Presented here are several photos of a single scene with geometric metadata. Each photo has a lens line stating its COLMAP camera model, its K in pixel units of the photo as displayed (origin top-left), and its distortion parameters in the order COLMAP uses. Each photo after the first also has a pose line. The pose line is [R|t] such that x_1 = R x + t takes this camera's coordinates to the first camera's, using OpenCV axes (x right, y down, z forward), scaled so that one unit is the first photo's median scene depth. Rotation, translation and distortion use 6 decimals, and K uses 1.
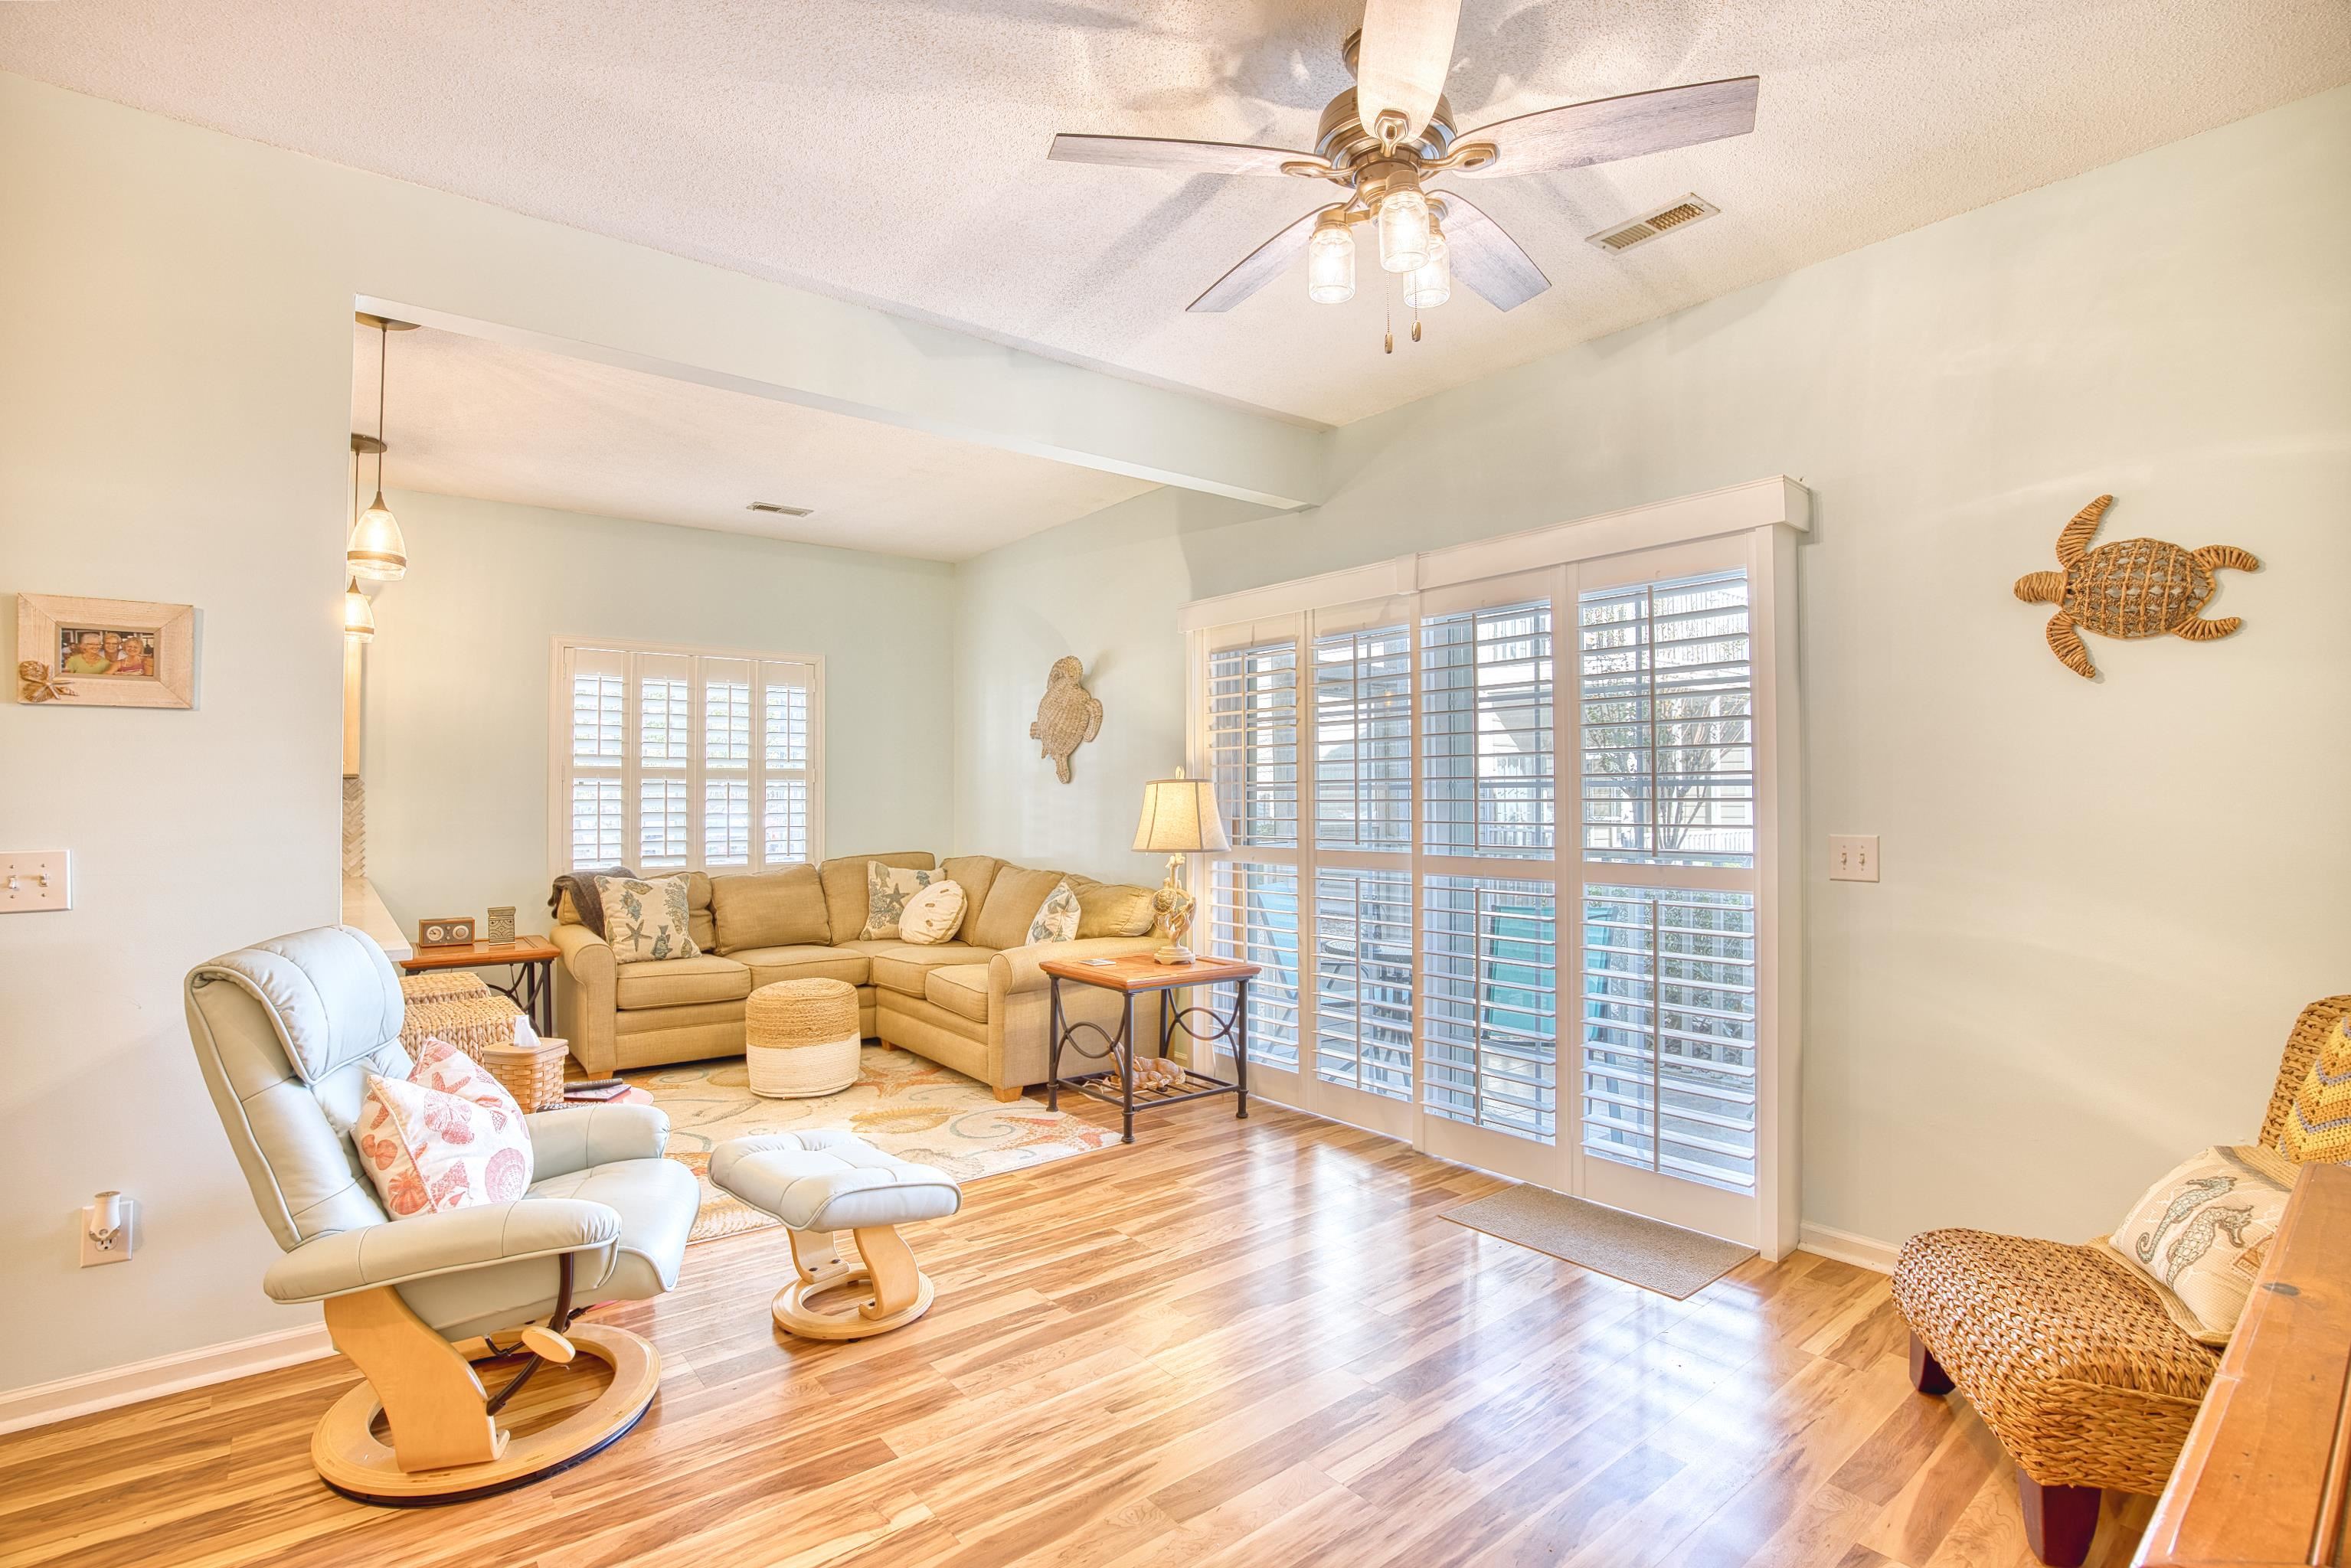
lens RADIAL K [[1114.4, 0, 1157.2], [0, 1114.4, 785.5], [0, 0, 1]] dist [-0.061514, 0.016070]
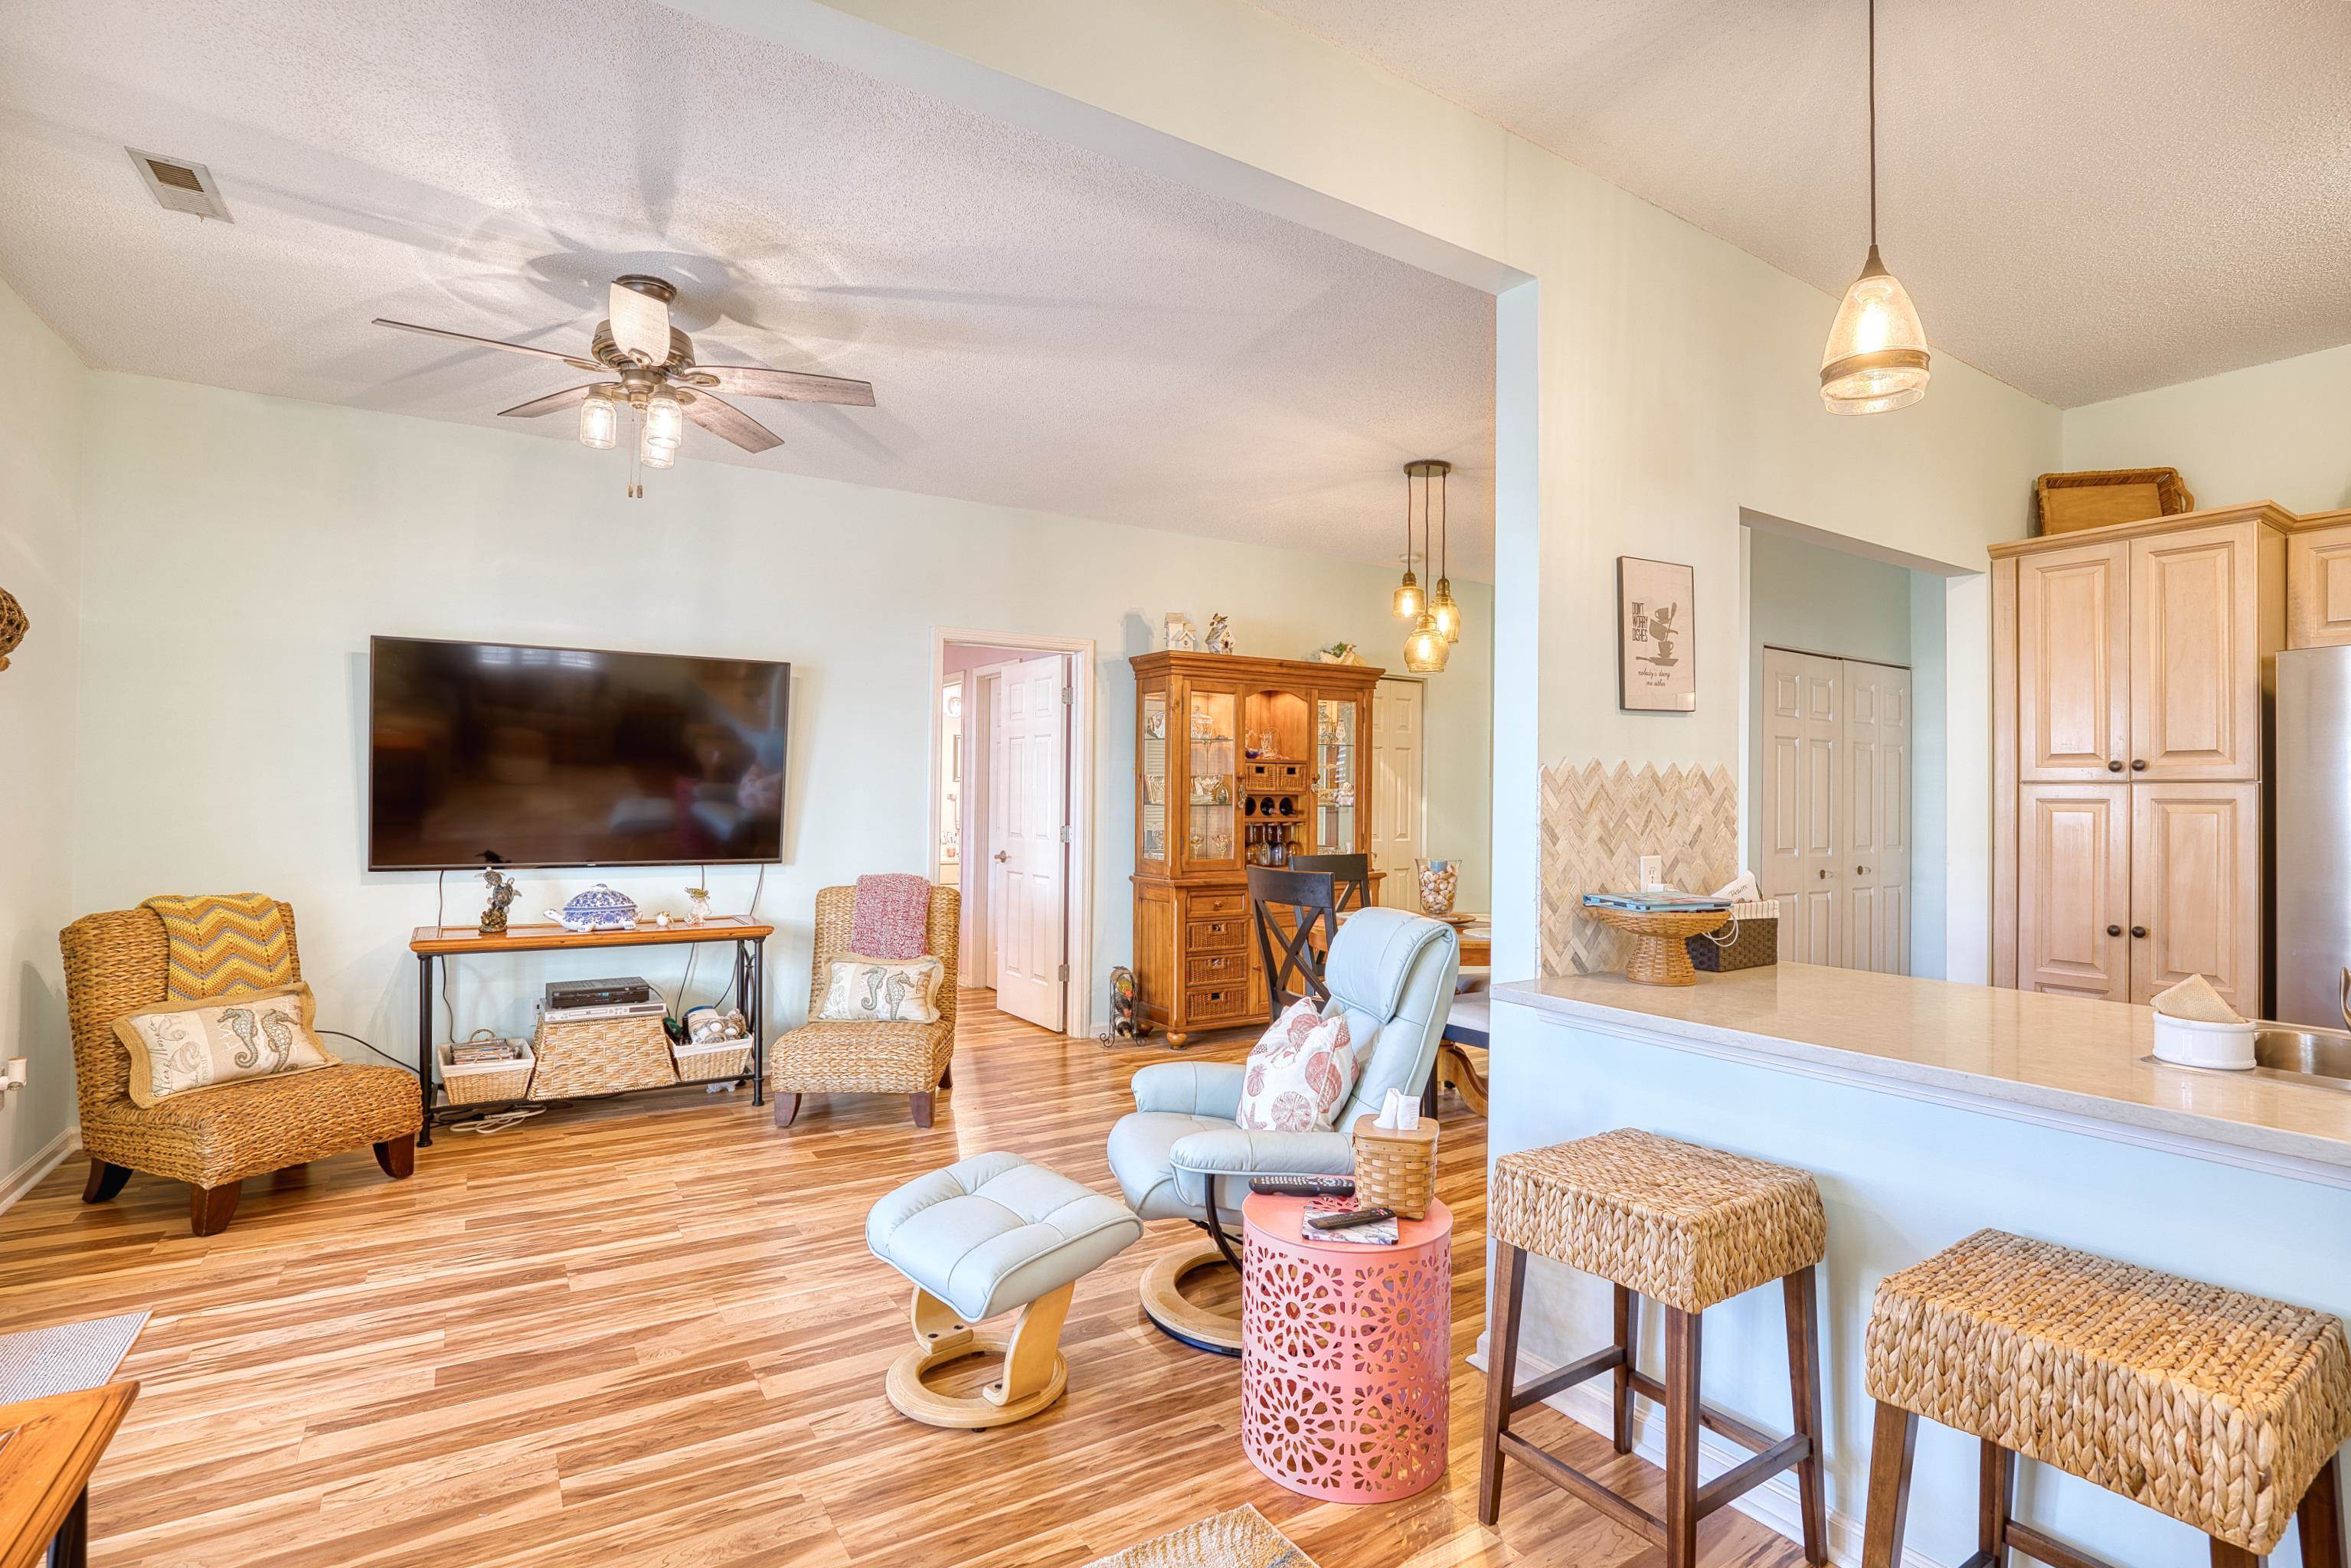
lens RADIAL K [[1114.4, 0, 1150.7], [0, 1114.4, 782.1], [0, 0, 1]] dist [-0.061514, 0.016070]
pose [[-0.993769, -0.010984, 0.110913, -0.348343], [-0.014108, 0.999525, -0.027416, 0.012494], [-0.110559, -0.028810, -0.993452, 1.288510]]
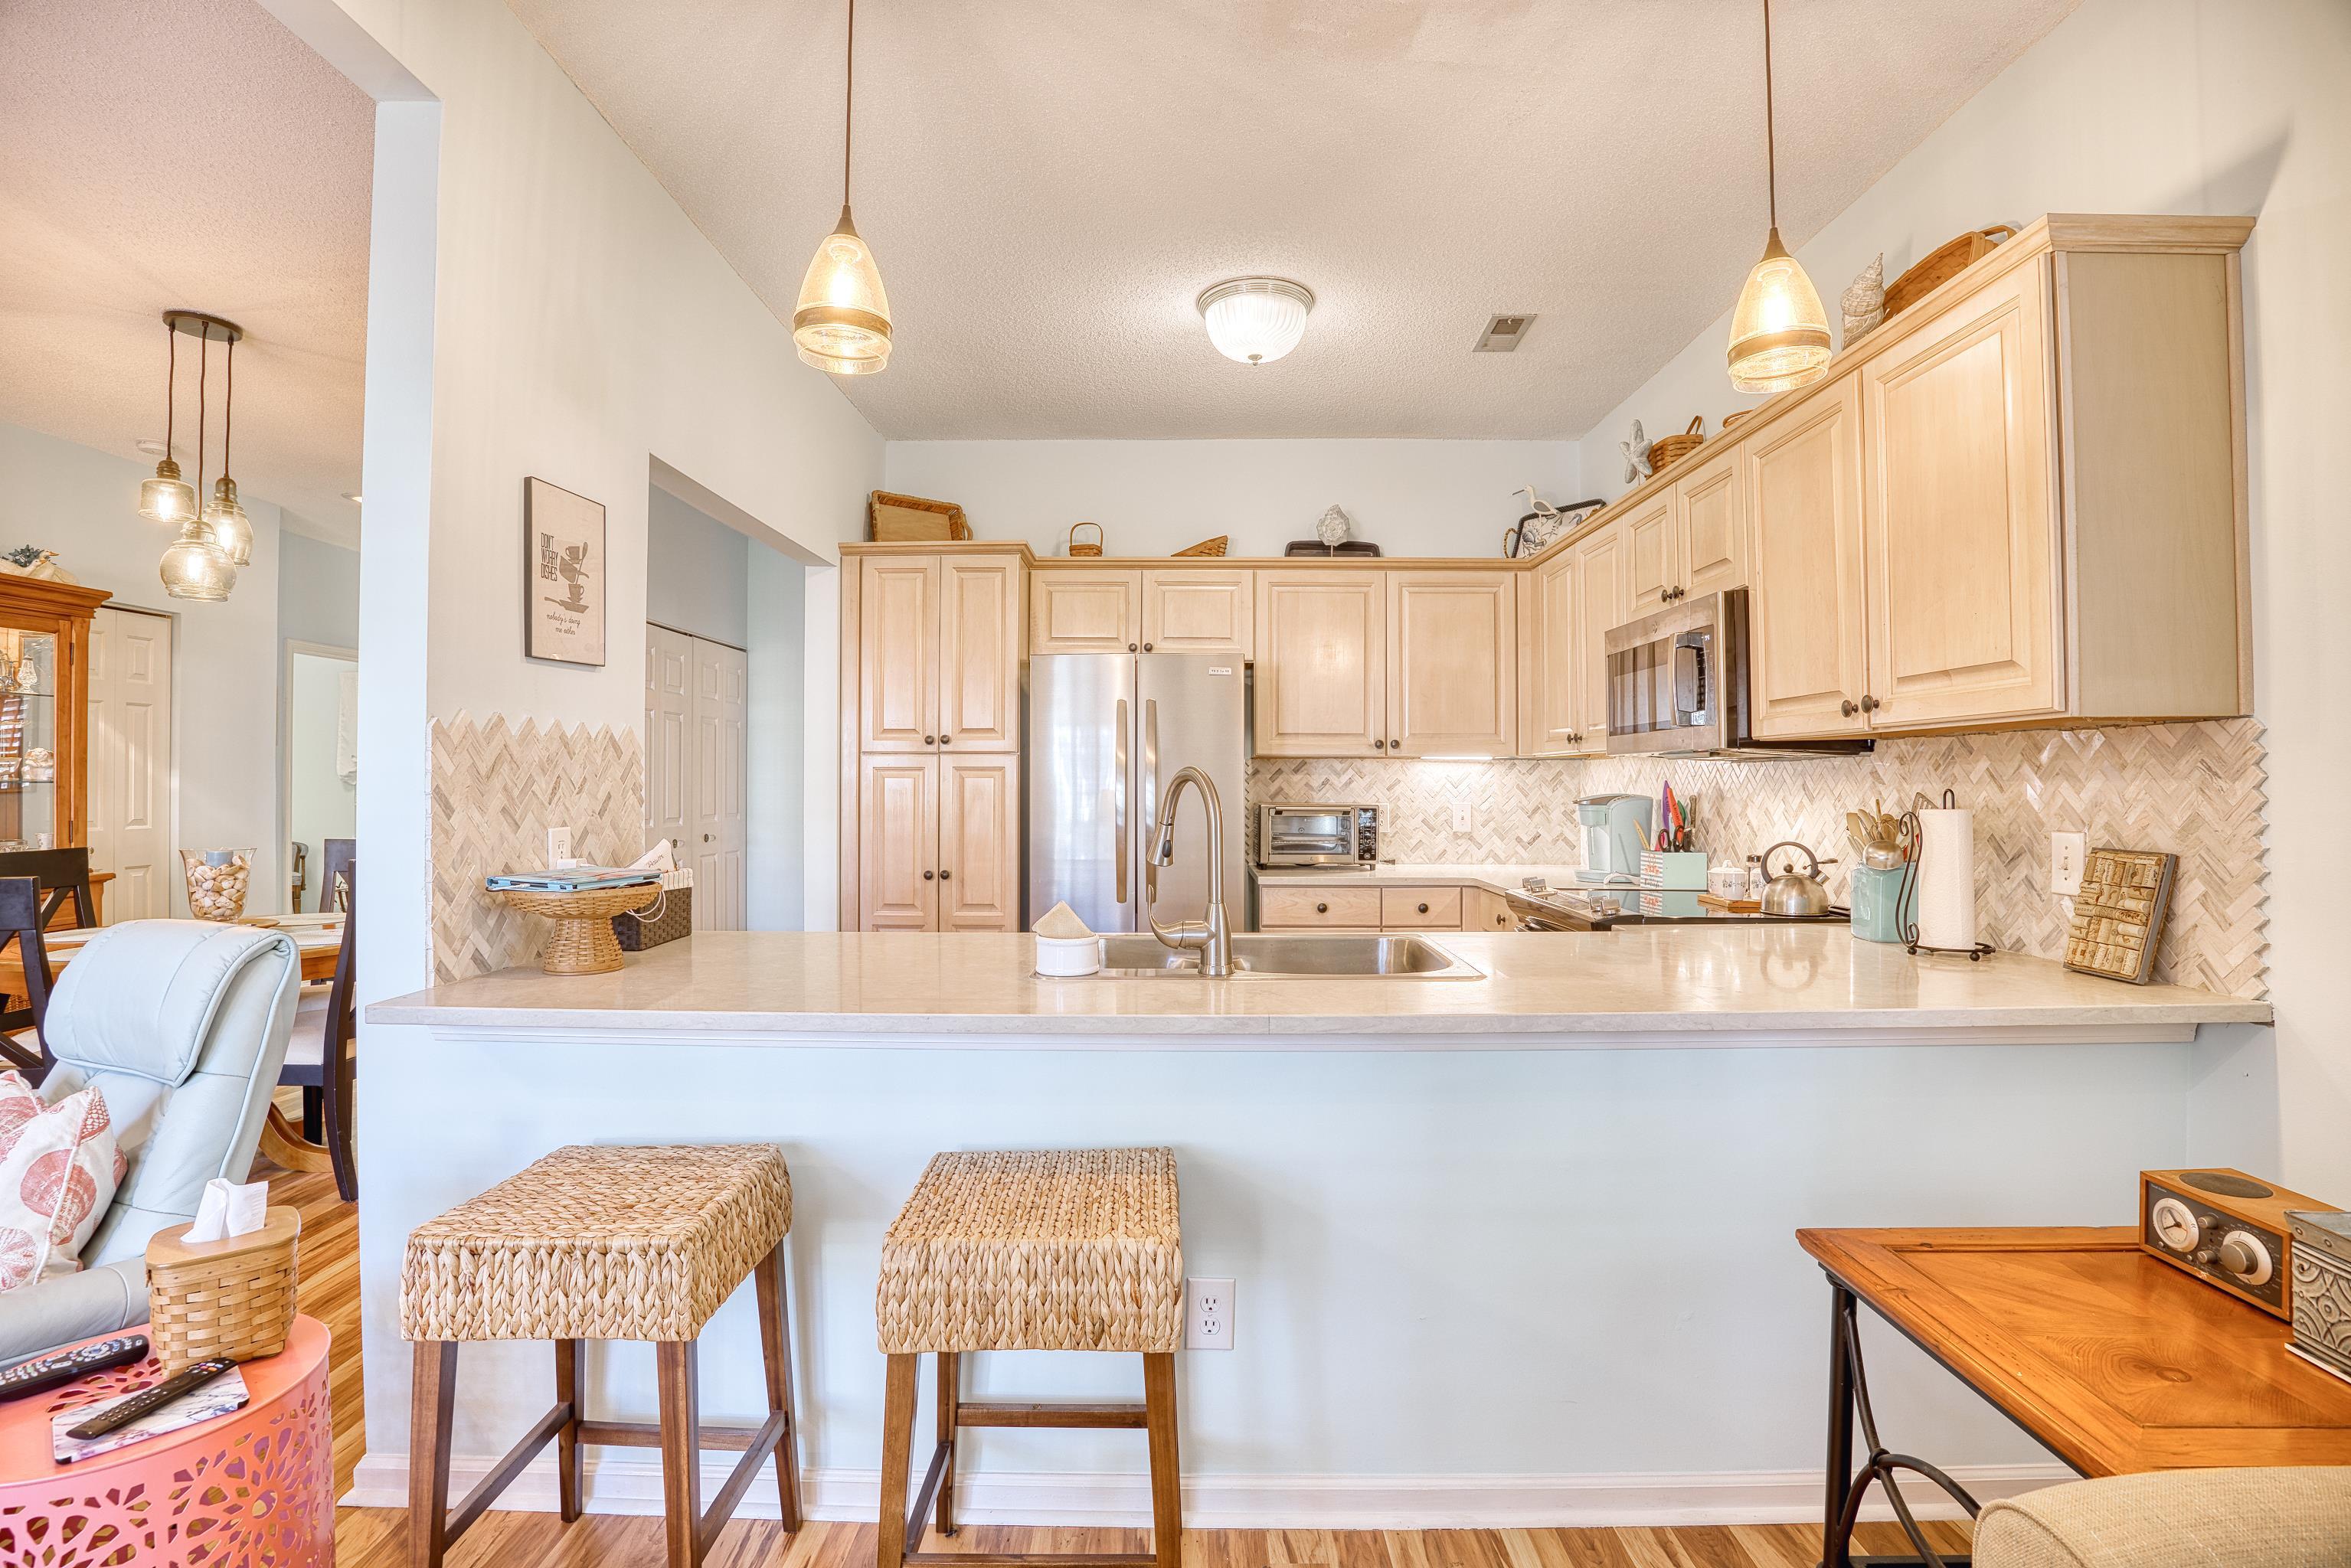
lens RADIAL K [[1114.4, 0, 1182.1], [0, 1114.4, 778.5], [0, 0, 1]] dist [-0.061514, 0.016070]
pose [[-0.621467, -0.003847, -0.783431, -0.328835], [0.008789, 0.999891, -0.011881, 0.017783], [0.783391, -0.014270, -0.621365, 1.214983]]
